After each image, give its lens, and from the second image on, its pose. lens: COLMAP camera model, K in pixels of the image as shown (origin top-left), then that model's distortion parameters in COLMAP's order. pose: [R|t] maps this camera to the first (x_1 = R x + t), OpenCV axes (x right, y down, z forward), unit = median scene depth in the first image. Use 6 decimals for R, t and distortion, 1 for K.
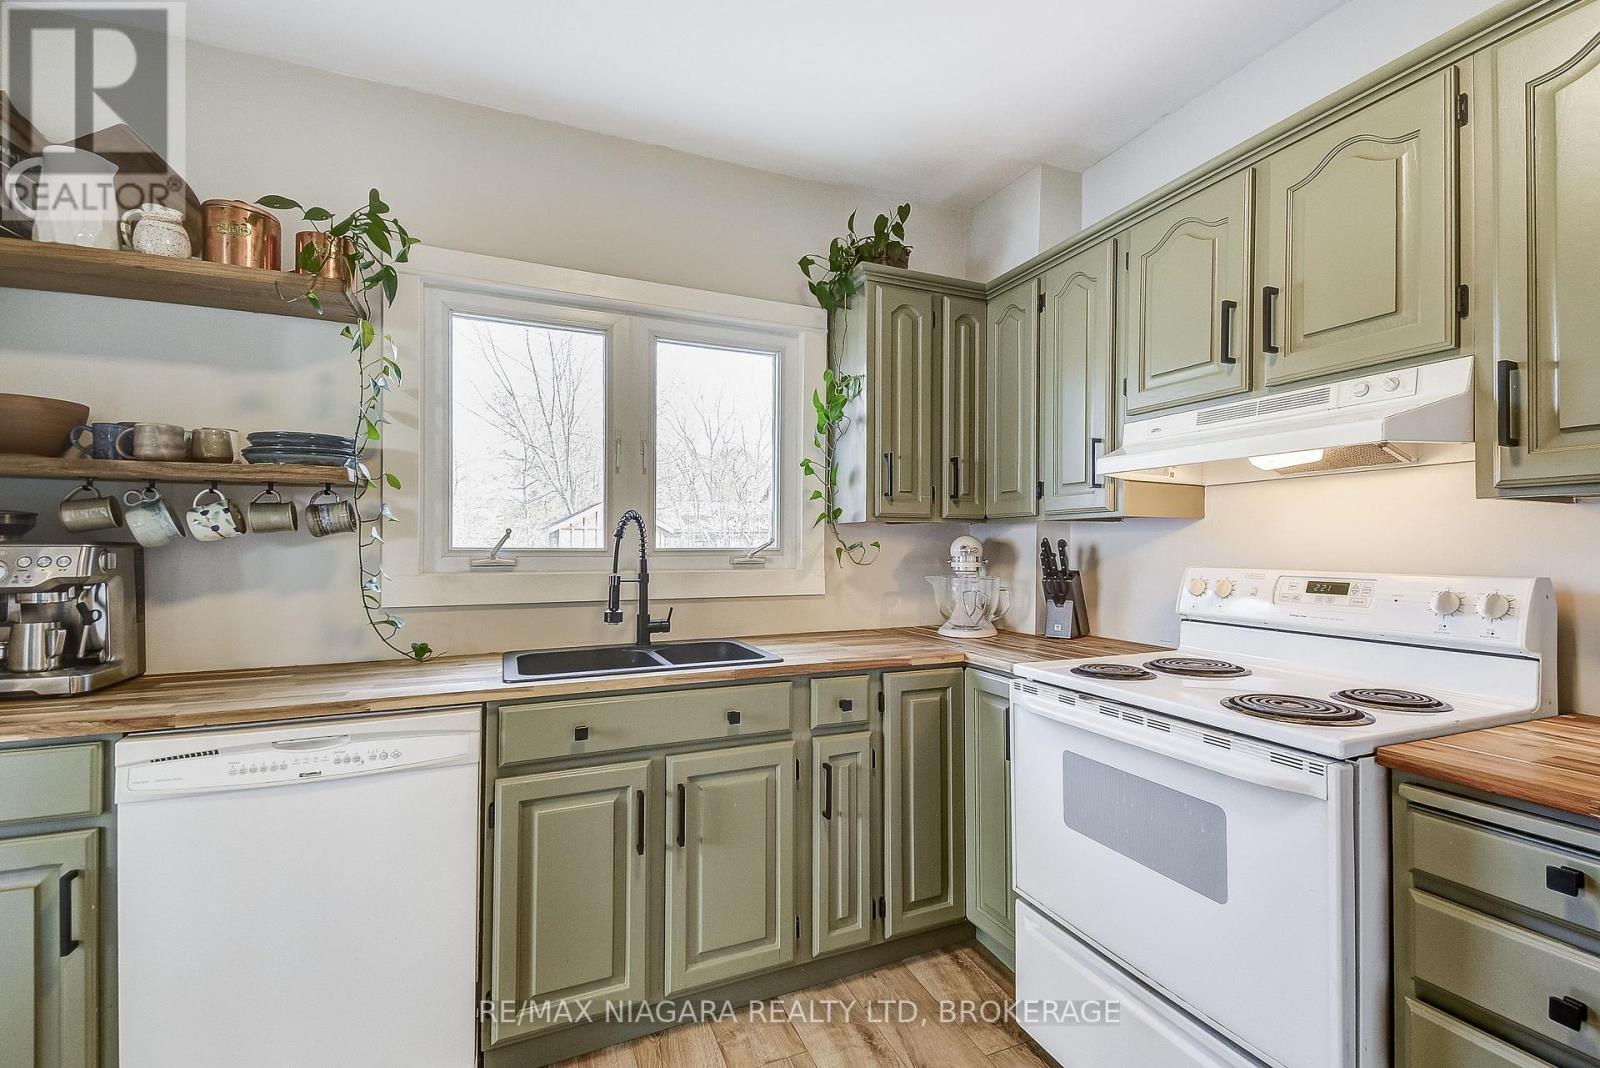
lens RADIAL K [[709.6, 0, 817.7], [0, 709.6, 539.8], [0, 0, 1]] dist [0.031785, -0.007985]
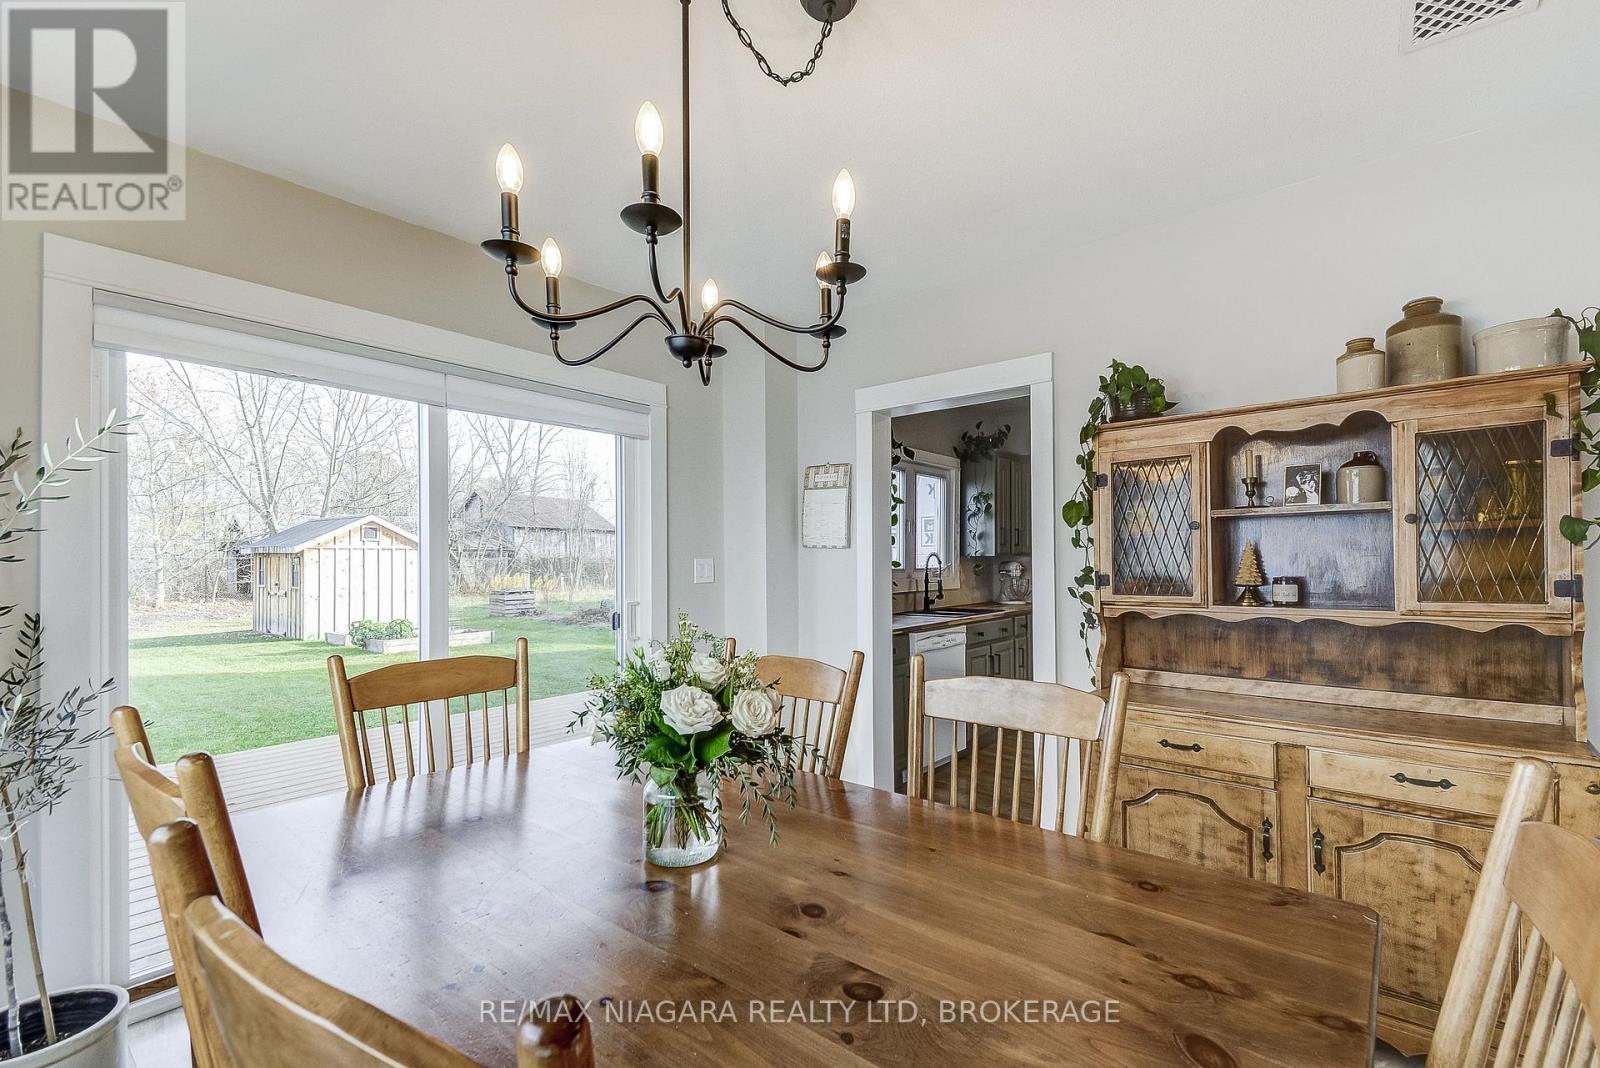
lens RADIAL K [[709.6, 0, 820.4], [0, 709.6, 562.8], [0, 0, 1]] dist [0.031785, -0.007985]
pose [[0.880805, -0.005505, 0.473446, -1.966589], [0.001748, 0.999963, 0.008376, -0.029640], [-0.473475, -0.006550, 0.880783, -1.027762]]
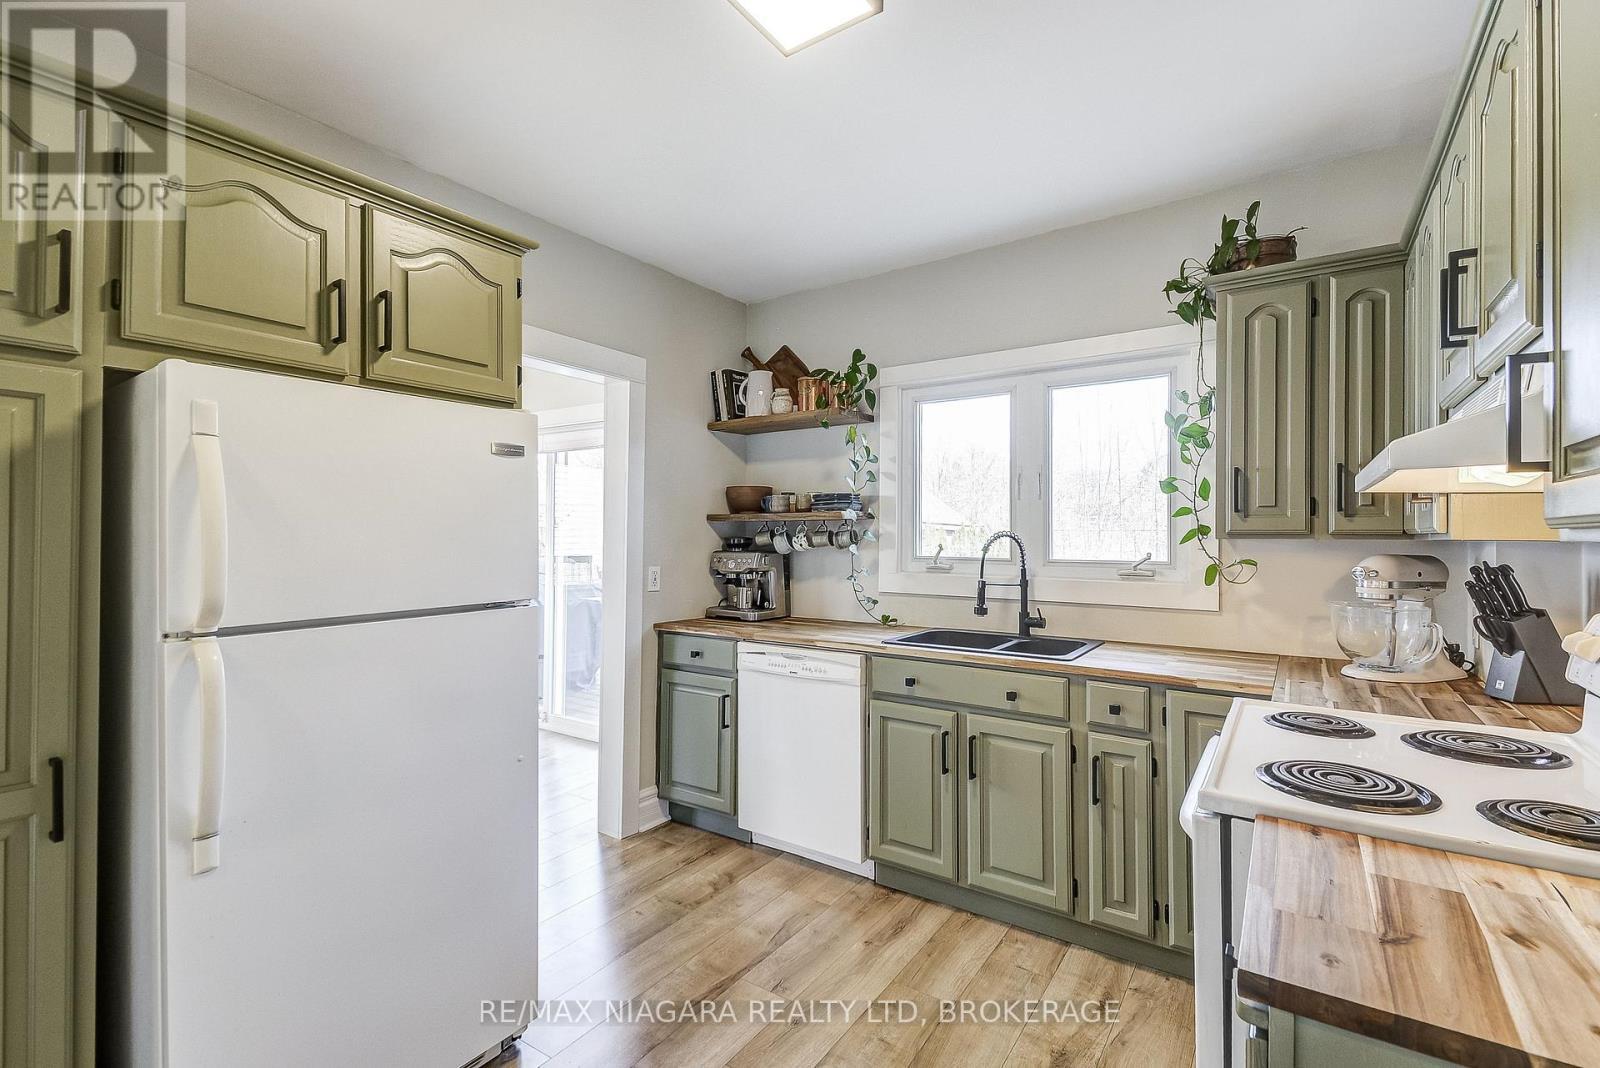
lens RADIAL K [[709.6, 0, 807.2], [0, 709.6, 527.2], [0, 0, 1]] dist [0.031785, -0.007985]
pose [[0.520721, -0.009501, -0.853674, 0.769288], [0.006383, 0.999953, -0.007236, -0.047241], [0.853703, -0.001681, 0.520757, 0.011119]]
